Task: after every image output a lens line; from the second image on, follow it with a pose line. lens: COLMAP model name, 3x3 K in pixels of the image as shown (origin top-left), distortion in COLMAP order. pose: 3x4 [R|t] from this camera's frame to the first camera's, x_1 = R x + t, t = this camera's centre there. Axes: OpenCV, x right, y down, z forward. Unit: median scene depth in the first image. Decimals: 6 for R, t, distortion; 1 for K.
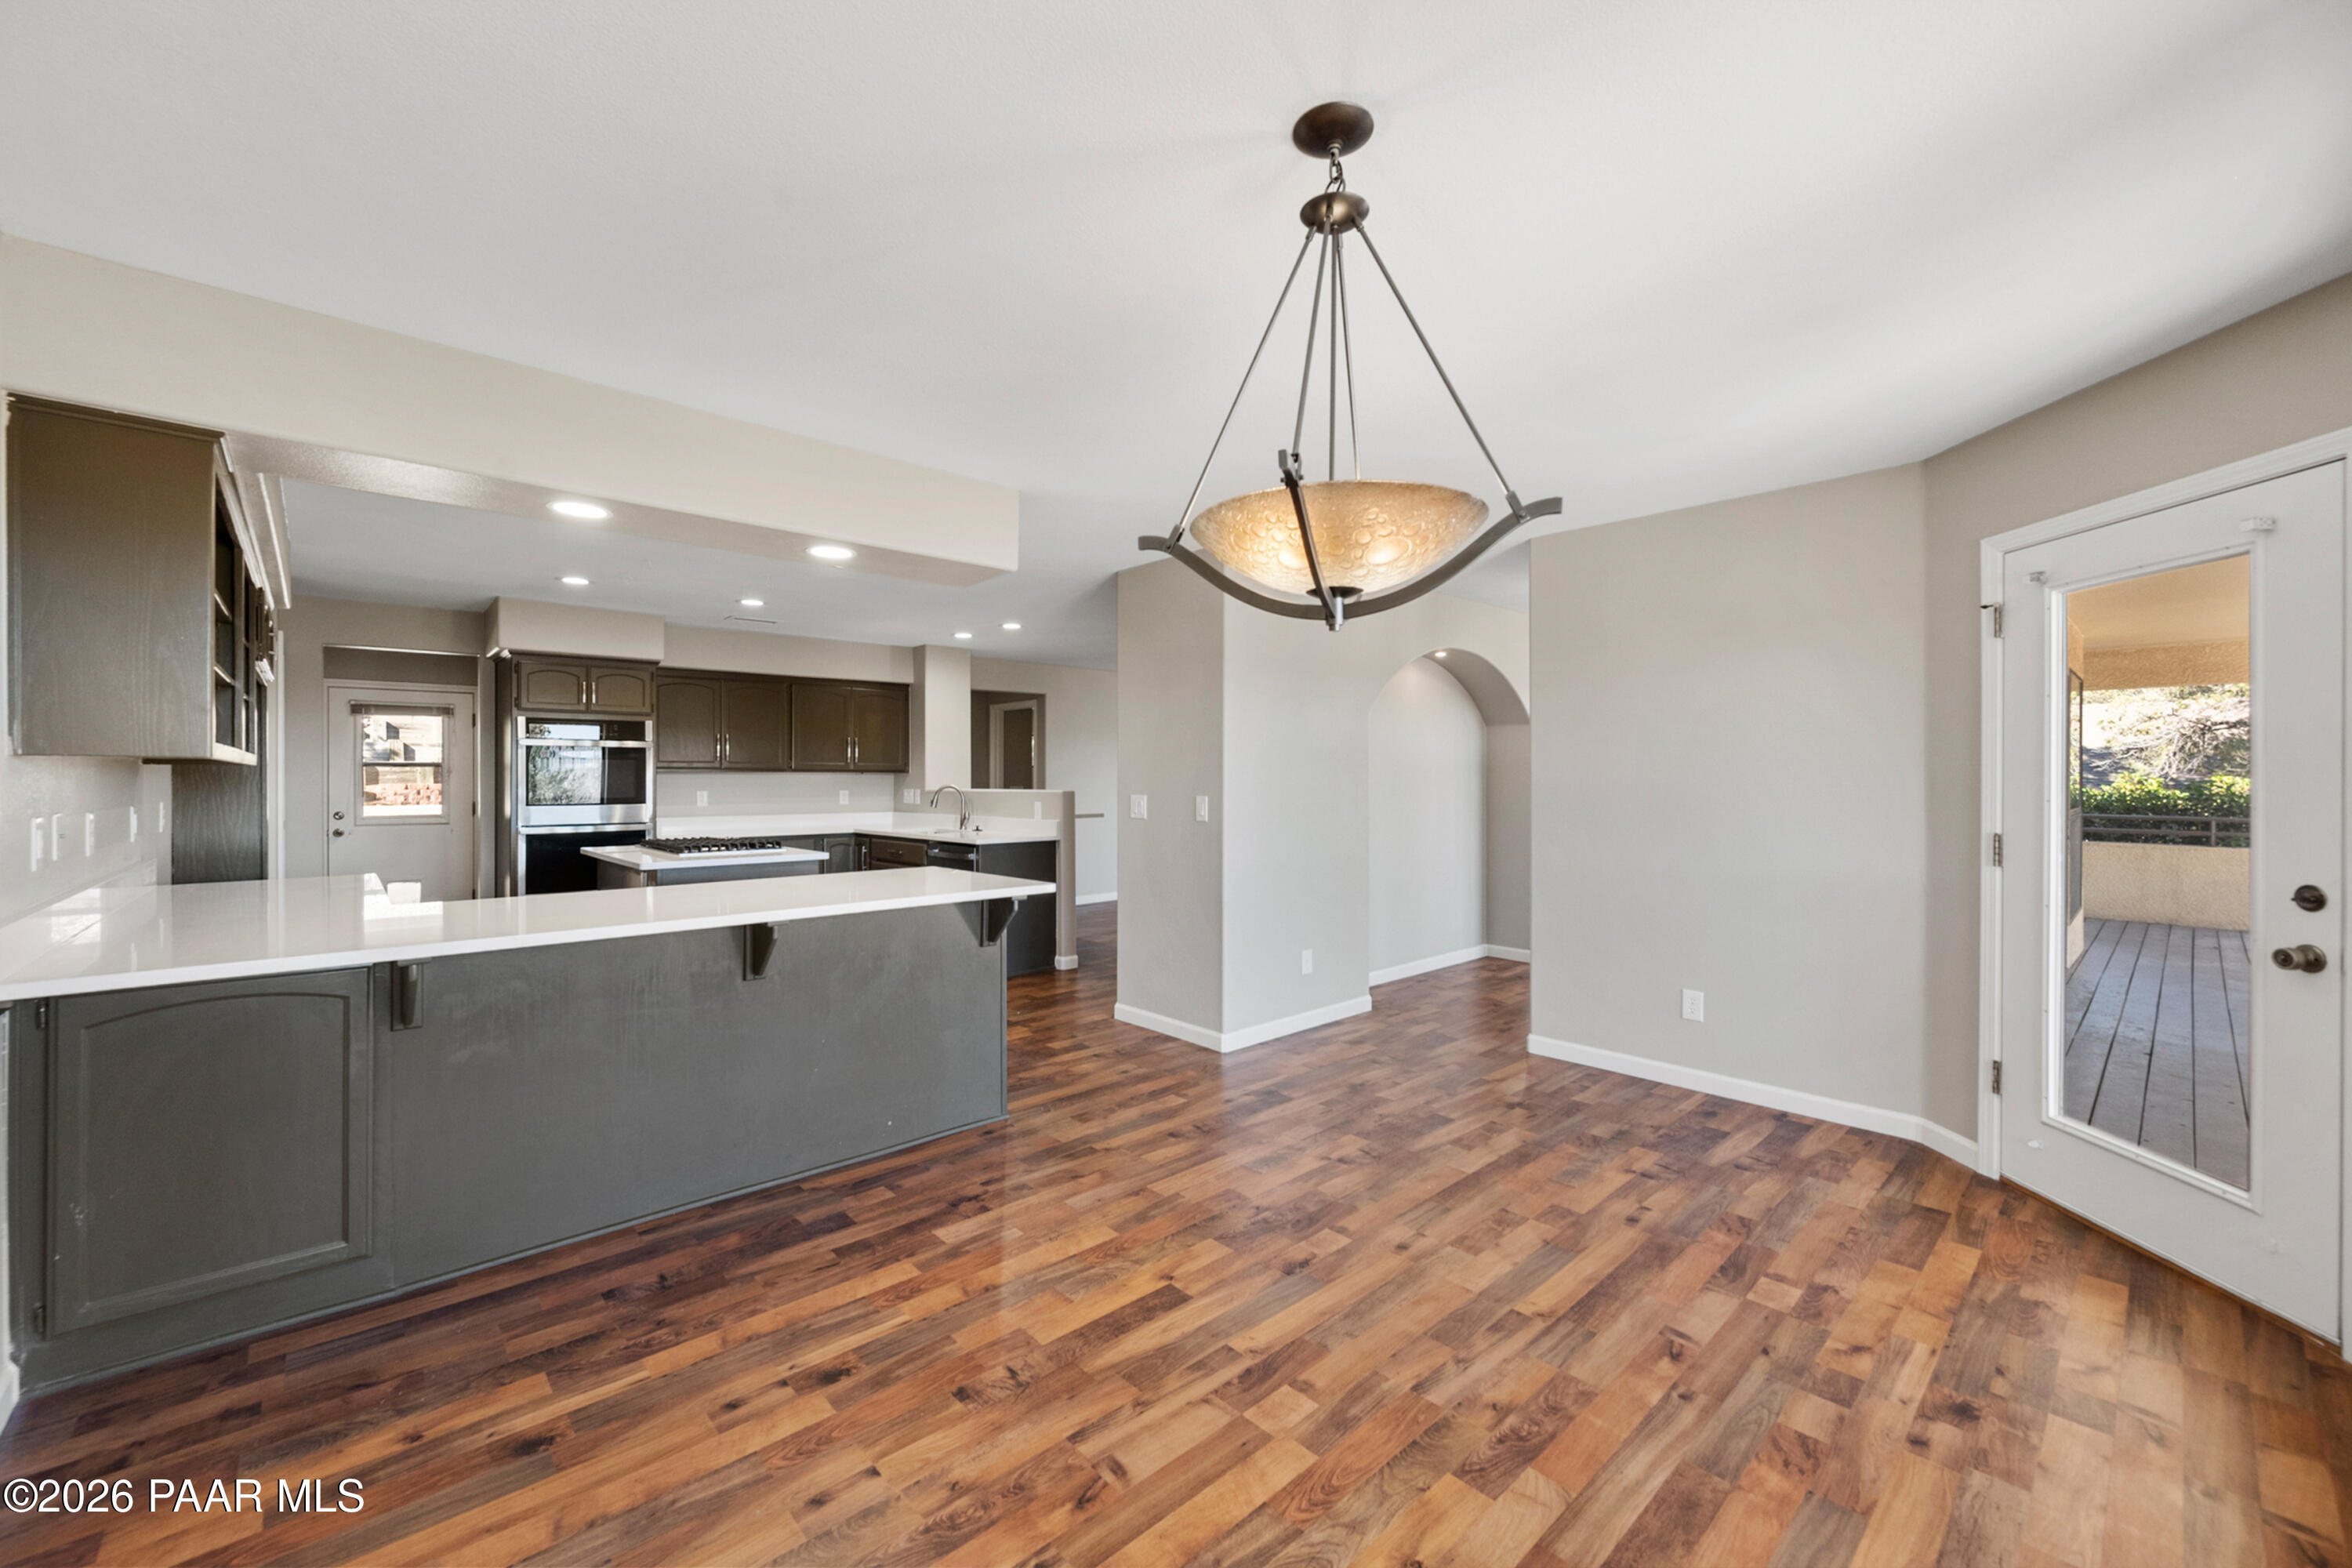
lens RADIAL K [[923.0, 0, 1148.9], [0, 923.0, 784.1], [0, 0, 1]] dist [0.008851, -0.001812]
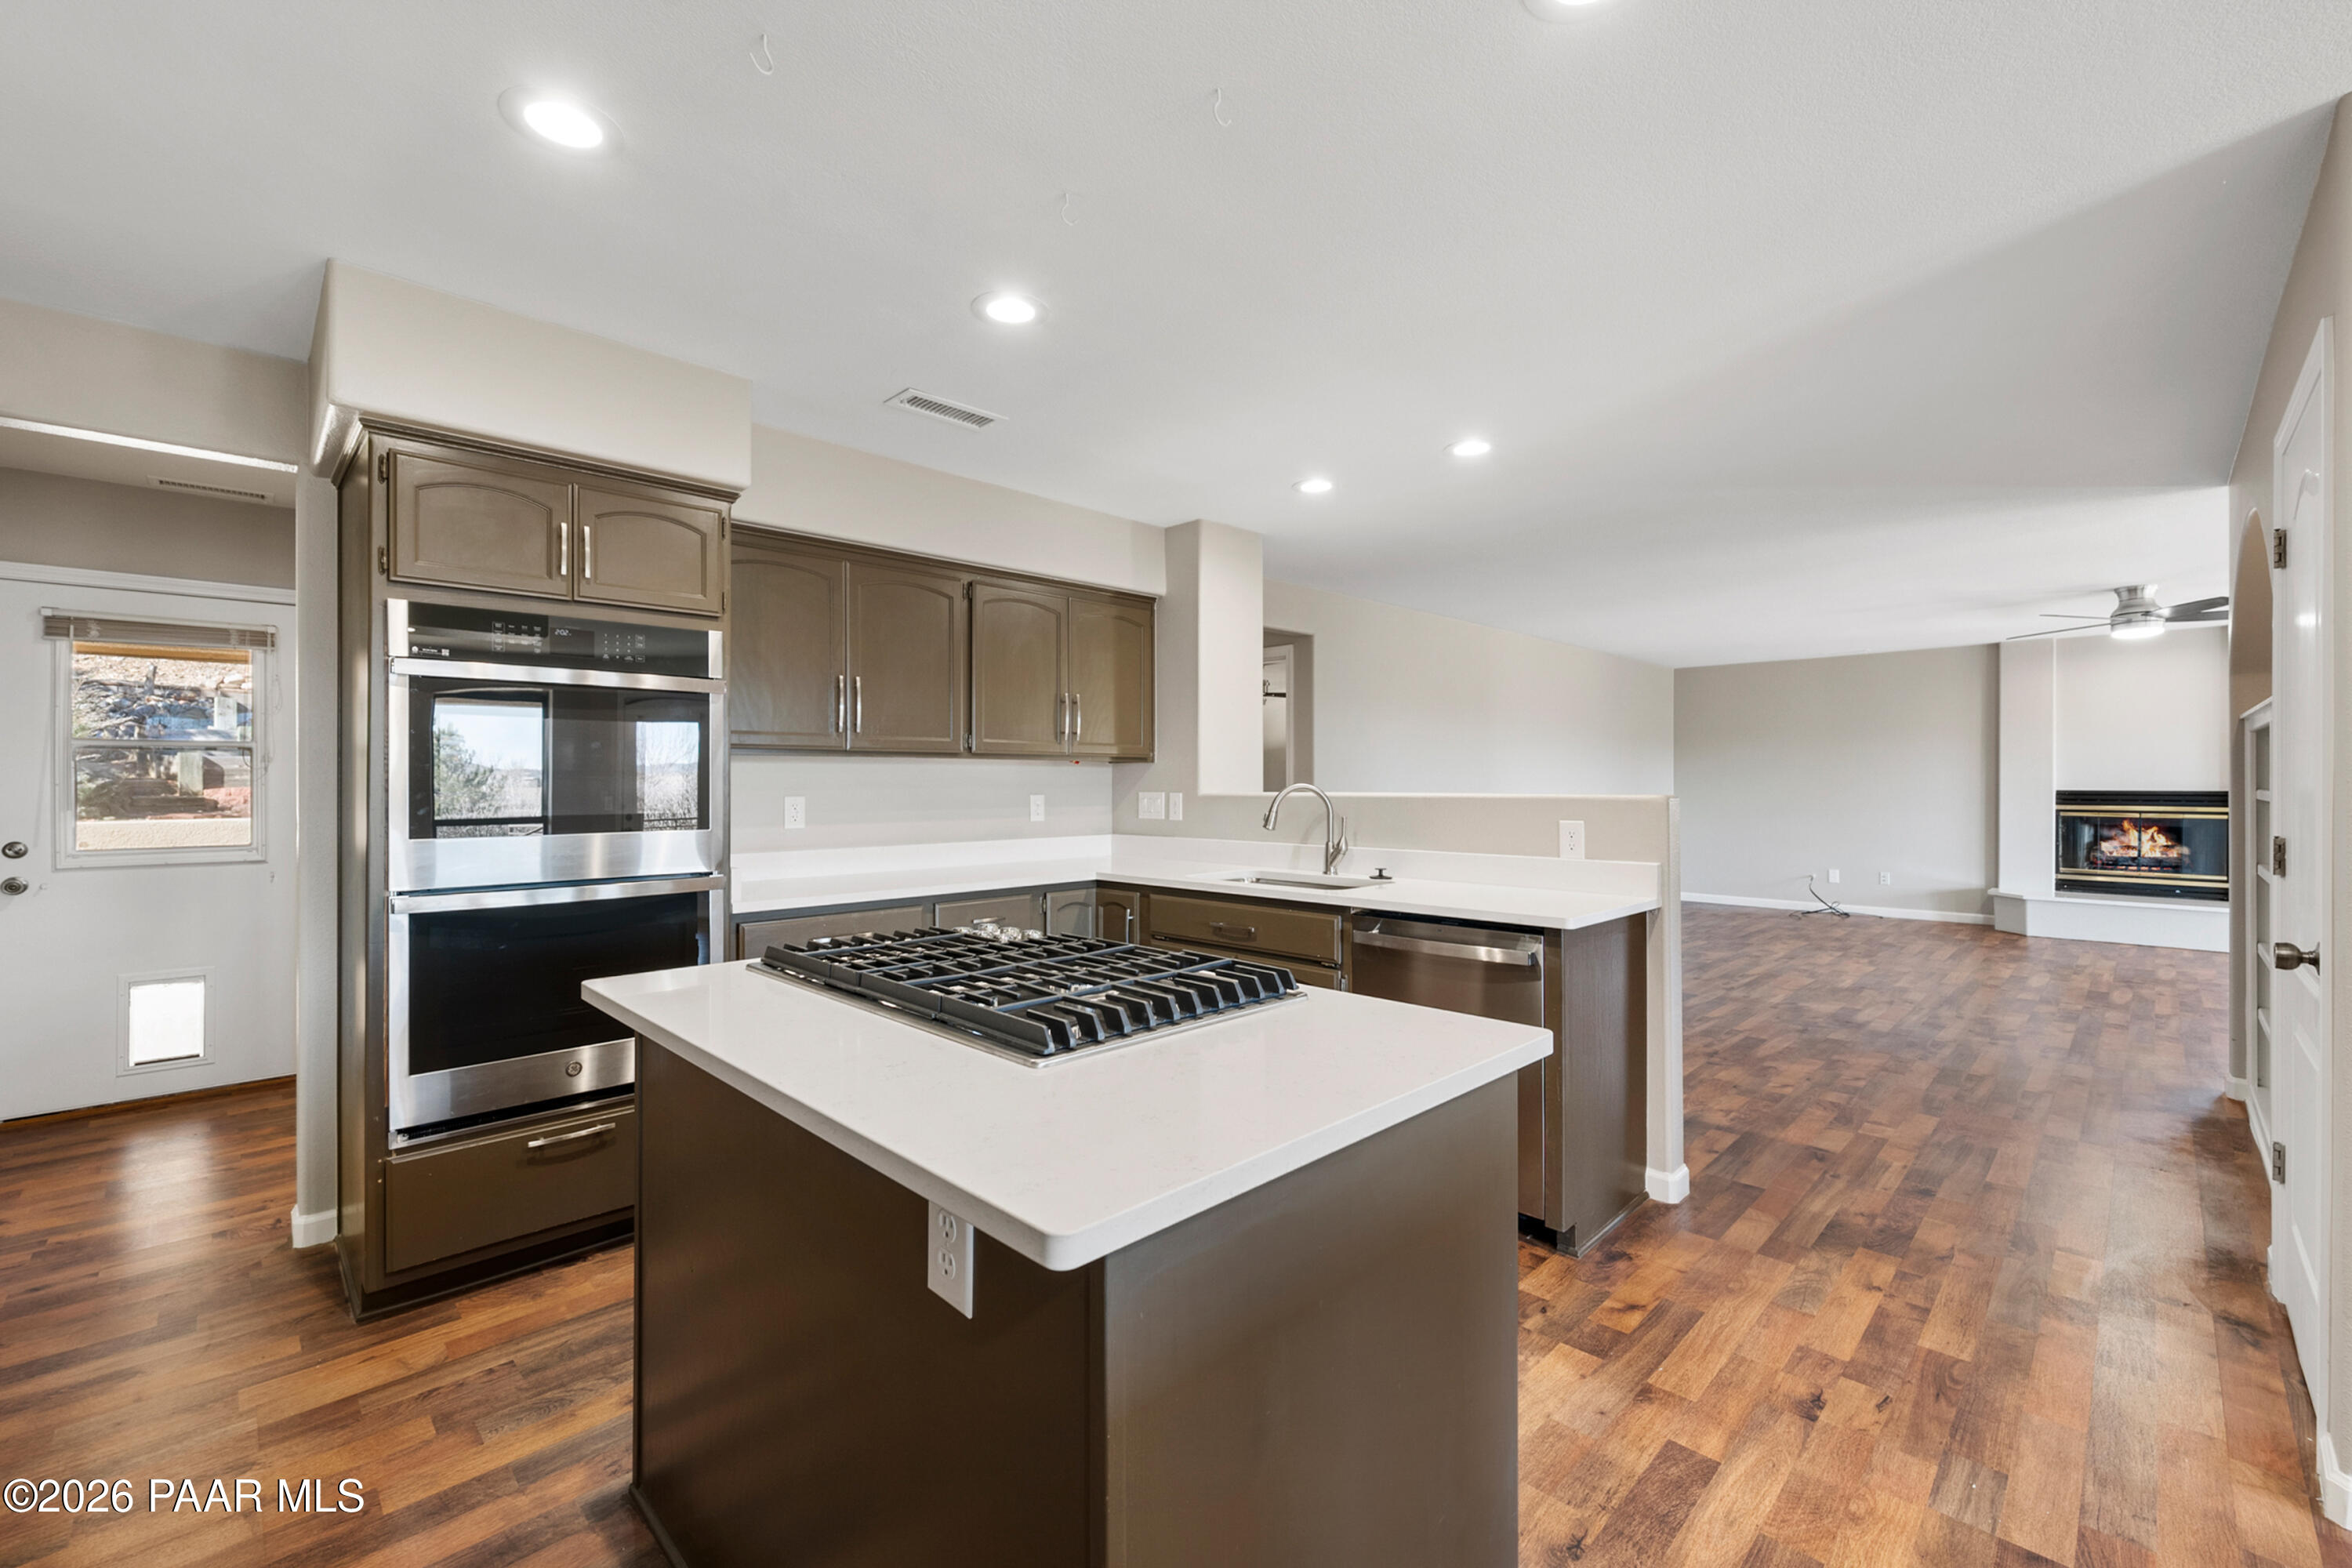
lens RADIAL K [[981.4, 0, 1173.6], [0, 981.4, 780.4], [0, 0, 1]] dist [-0.004484, 0.001407]
pose [[0.998328, -0.001308, 0.057784, -0.621278], [0.001549, 0.999990, -0.004124, 0.002273], [-0.057778, 0.004207, 0.998321, 0.941888]]
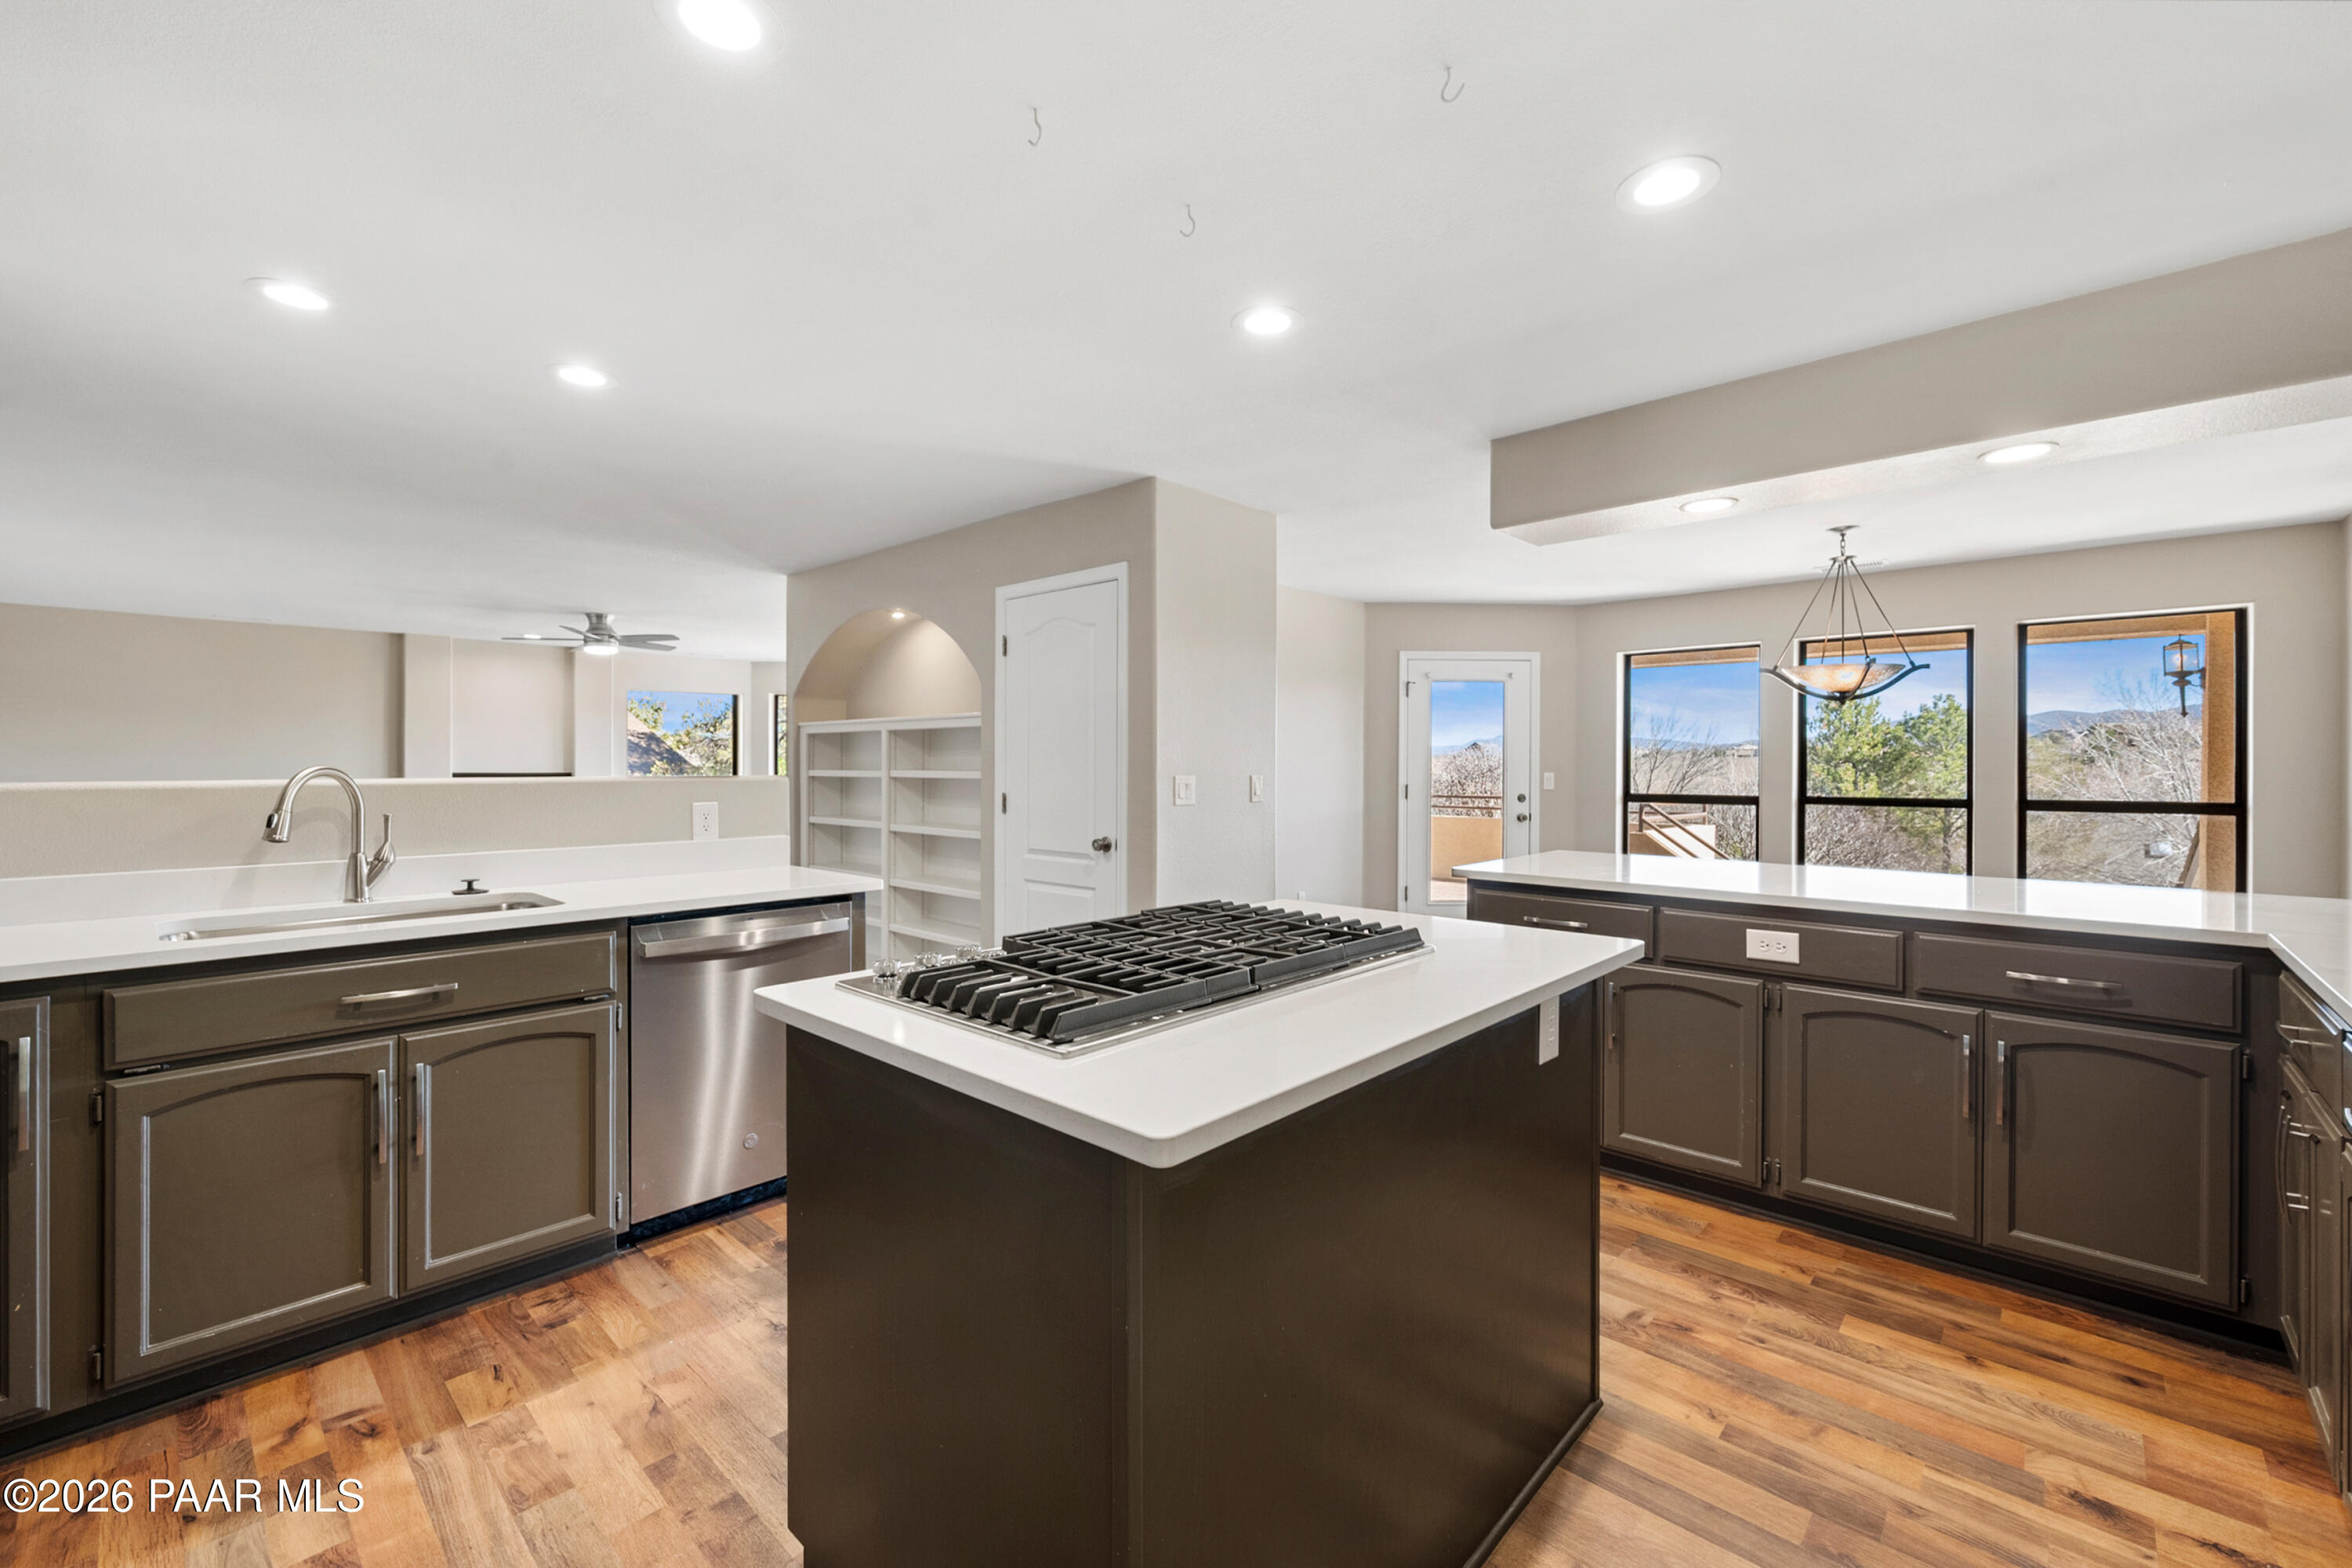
lens RADIAL K [[981.4, 0, 1179.7], [0, 981.4, 758.1], [0, 0, 1]] dist [-0.004484, 0.001407]
pose [[-0.090507, 0.006738, 0.995873, -1.135974], [0.005557, 0.999965, -0.006261, 0.003280], [-0.995880, 0.004967, -0.090542, 1.449172]]
